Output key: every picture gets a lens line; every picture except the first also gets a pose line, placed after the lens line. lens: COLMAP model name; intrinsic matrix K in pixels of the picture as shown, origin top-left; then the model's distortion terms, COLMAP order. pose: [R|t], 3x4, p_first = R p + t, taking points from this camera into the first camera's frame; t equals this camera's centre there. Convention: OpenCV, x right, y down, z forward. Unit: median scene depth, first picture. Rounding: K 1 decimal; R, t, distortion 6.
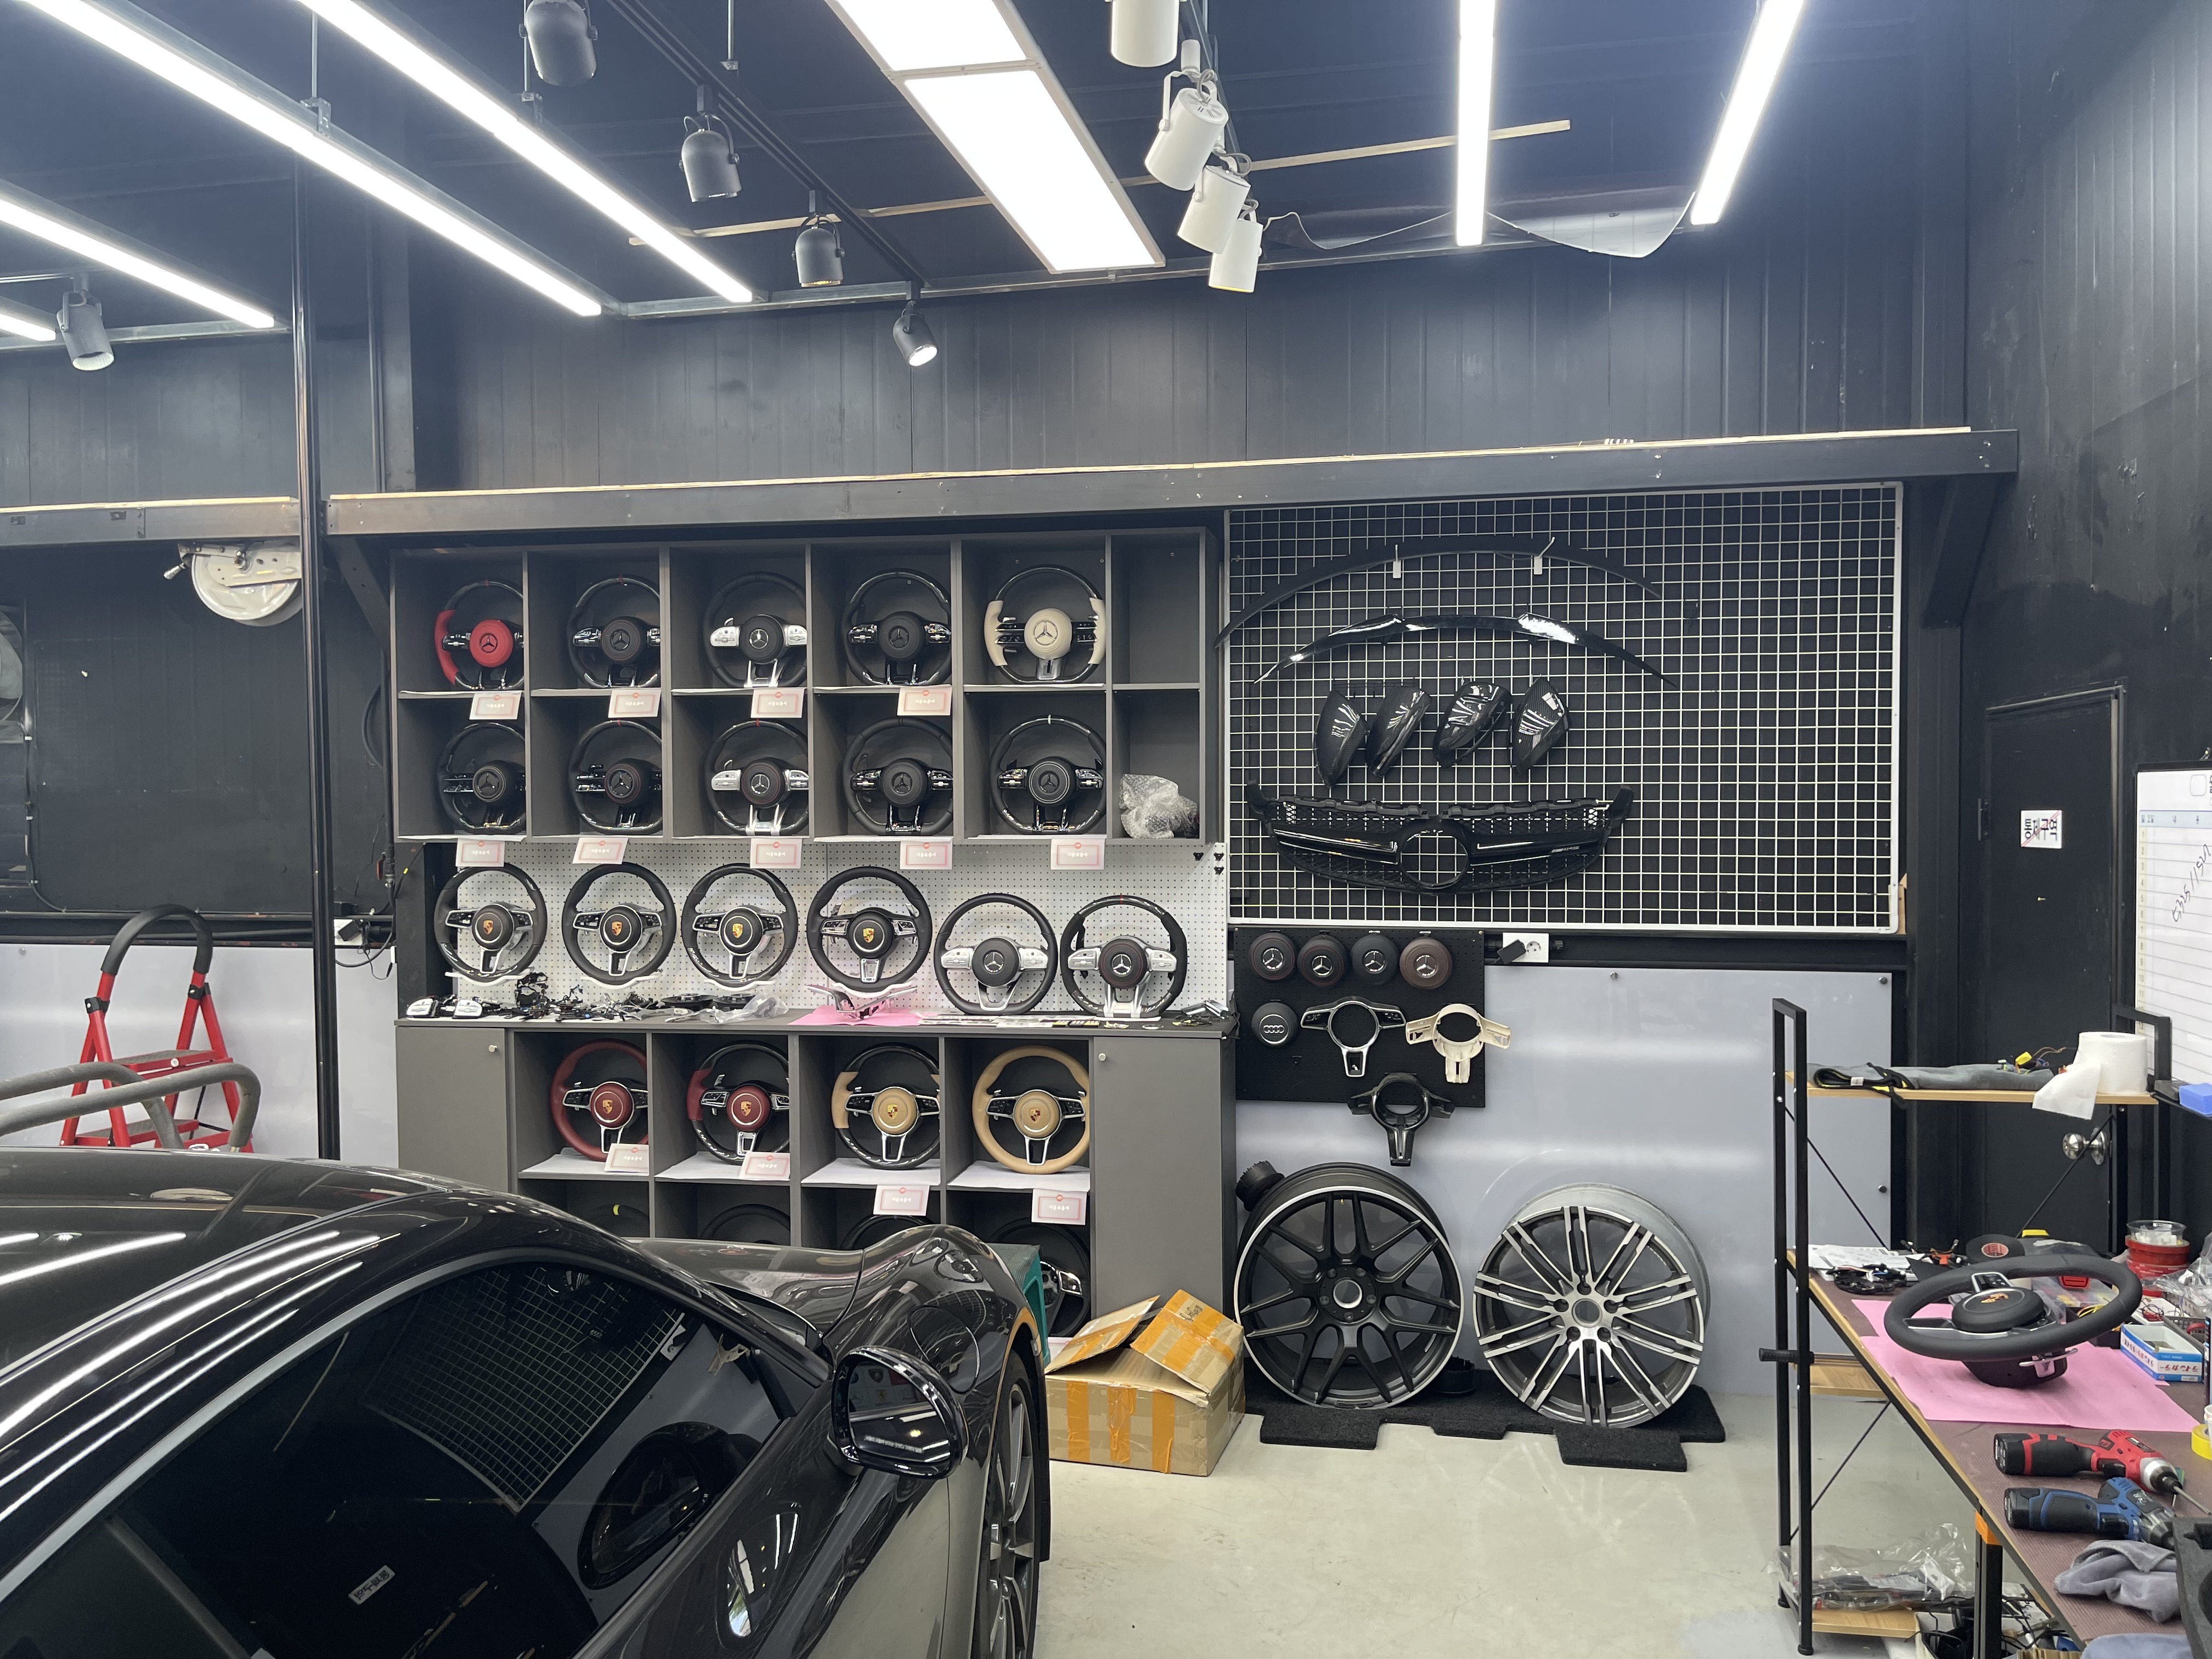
lens RADIAL K [[1614.7, 0, 1106.0], [0, 1614.7, 829.5], [0, 0, 1]] dist [0.062001, -0.081729]
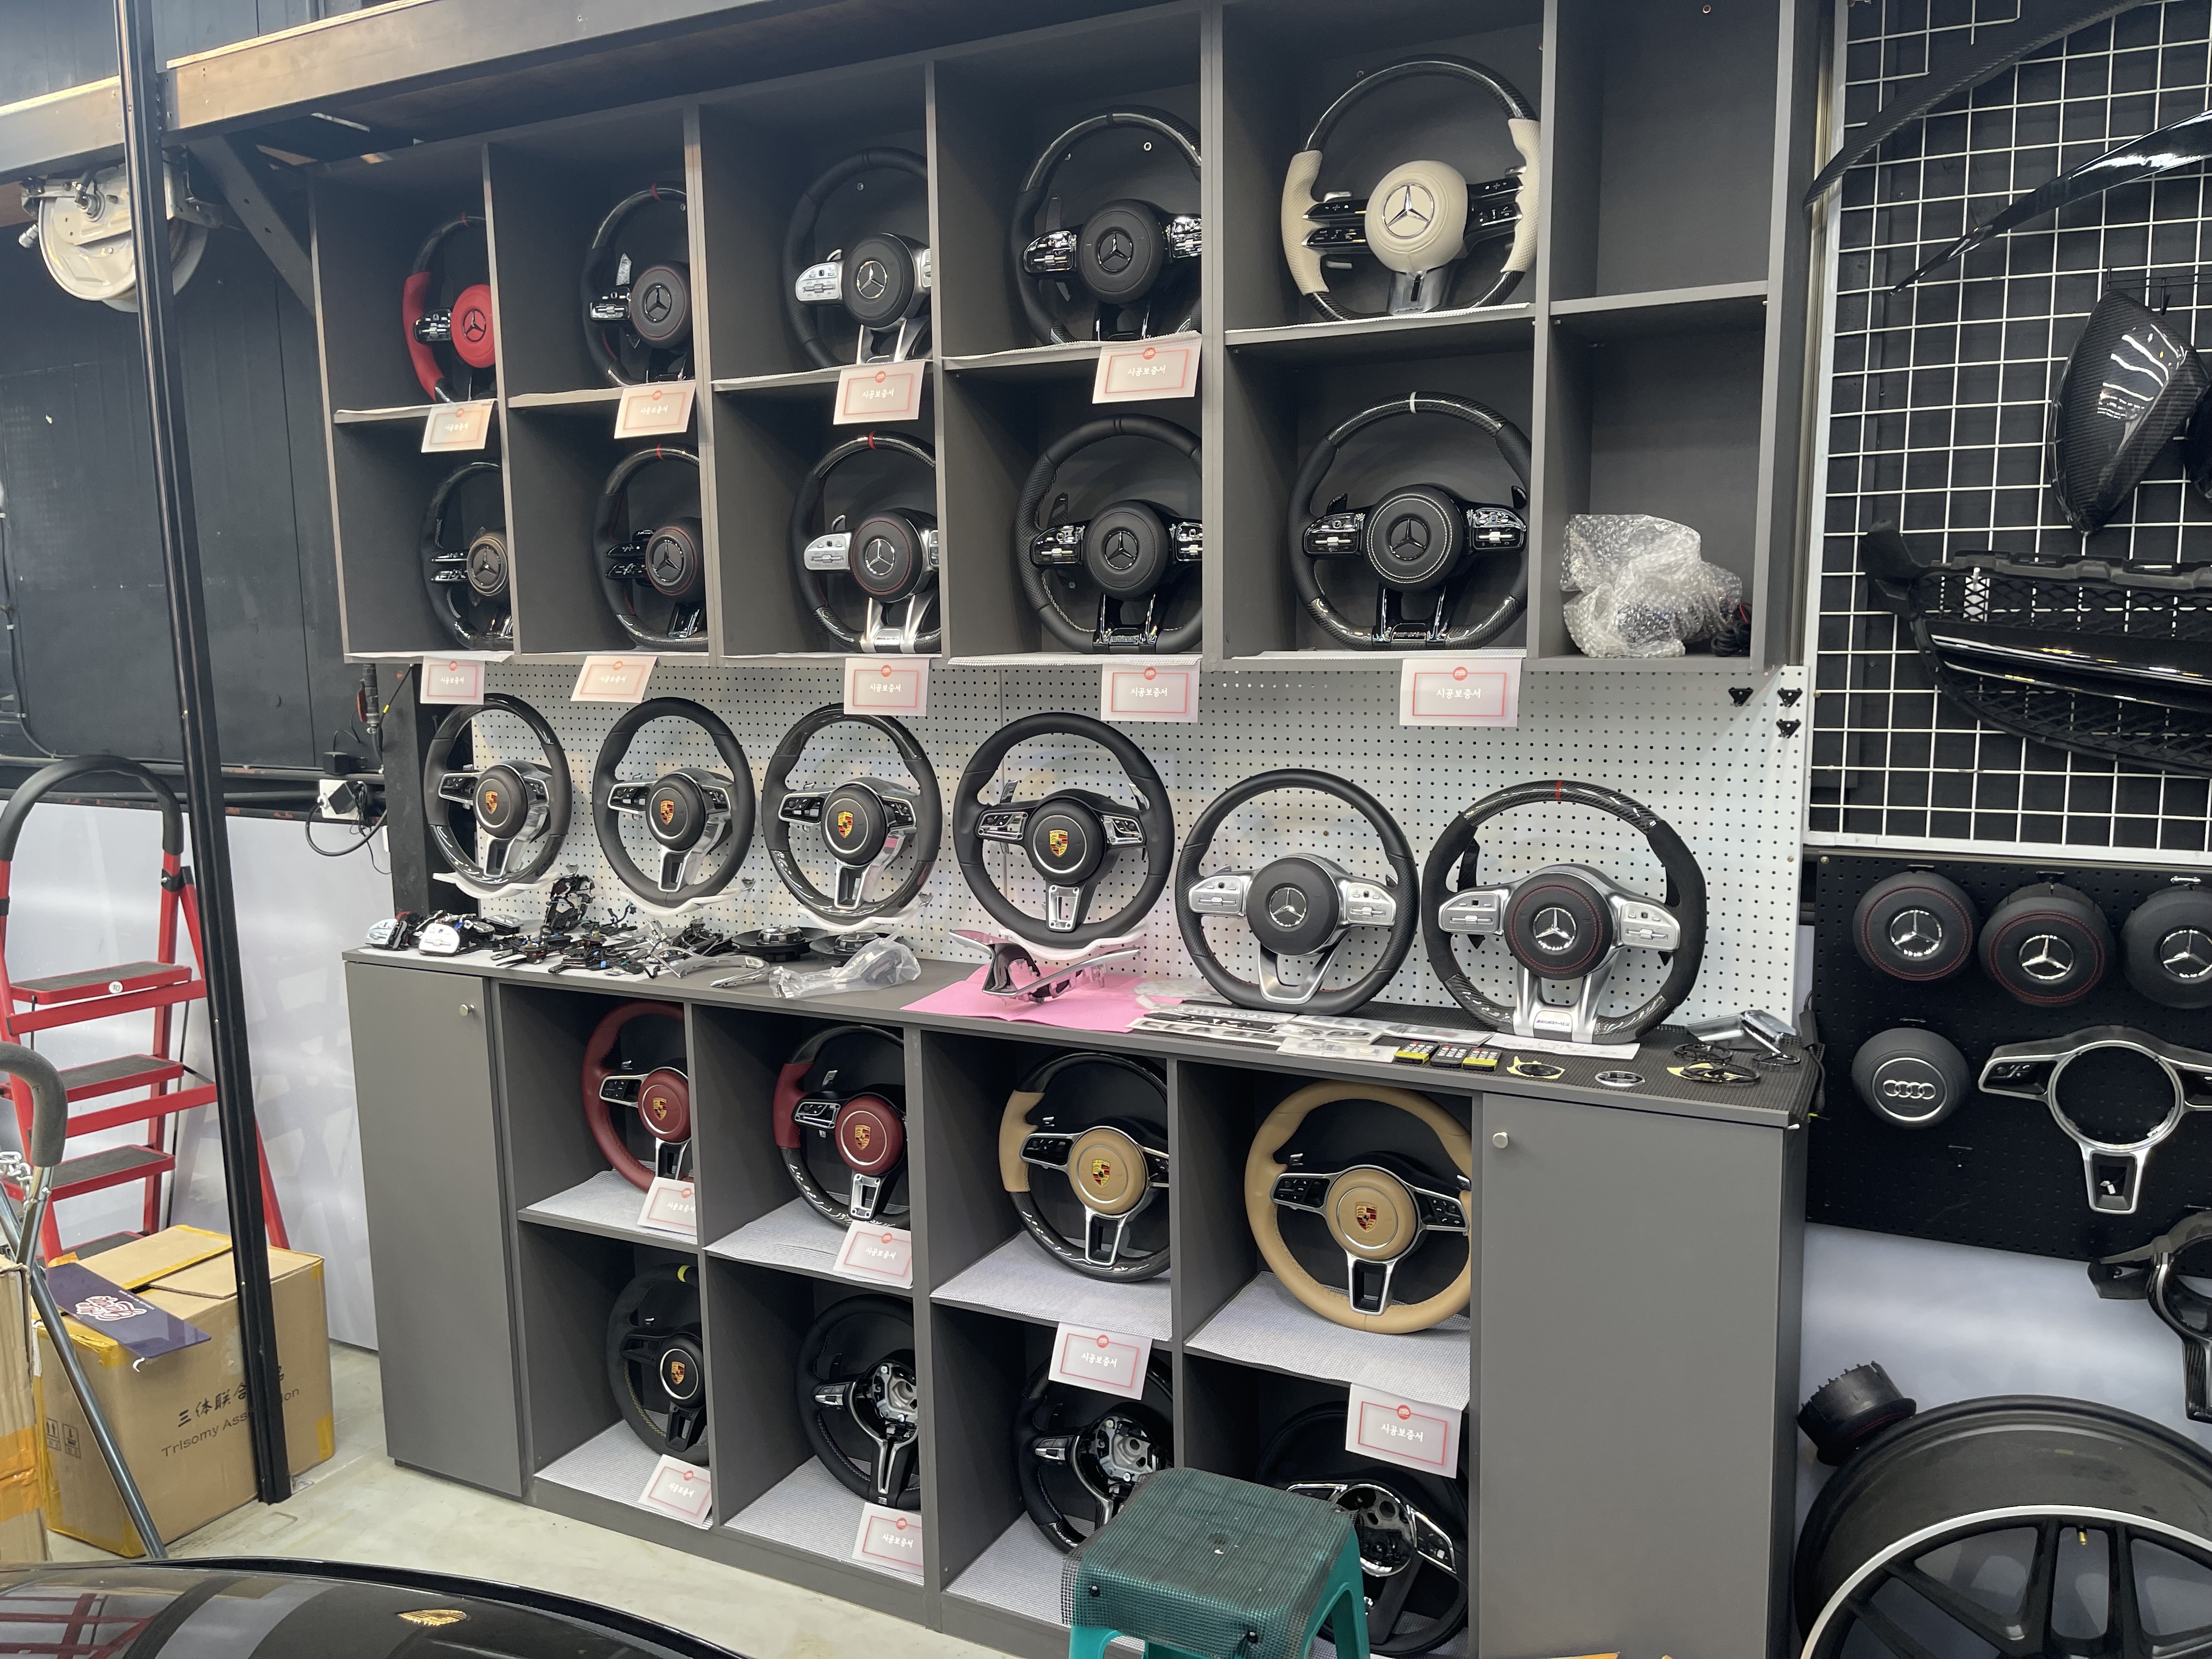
lens RADIAL K [[1614.7, 0, 1106.0], [0, 1614.7, 829.5], [0, 0, 1]] dist [0.062001, -0.081729]
pose [[0.959152, 0.029730, -0.281326, 0.016033], [0.002035, 0.993711, 0.111954, 0.002295], [0.282885, -0.107954, 0.953059, 0.509381]]
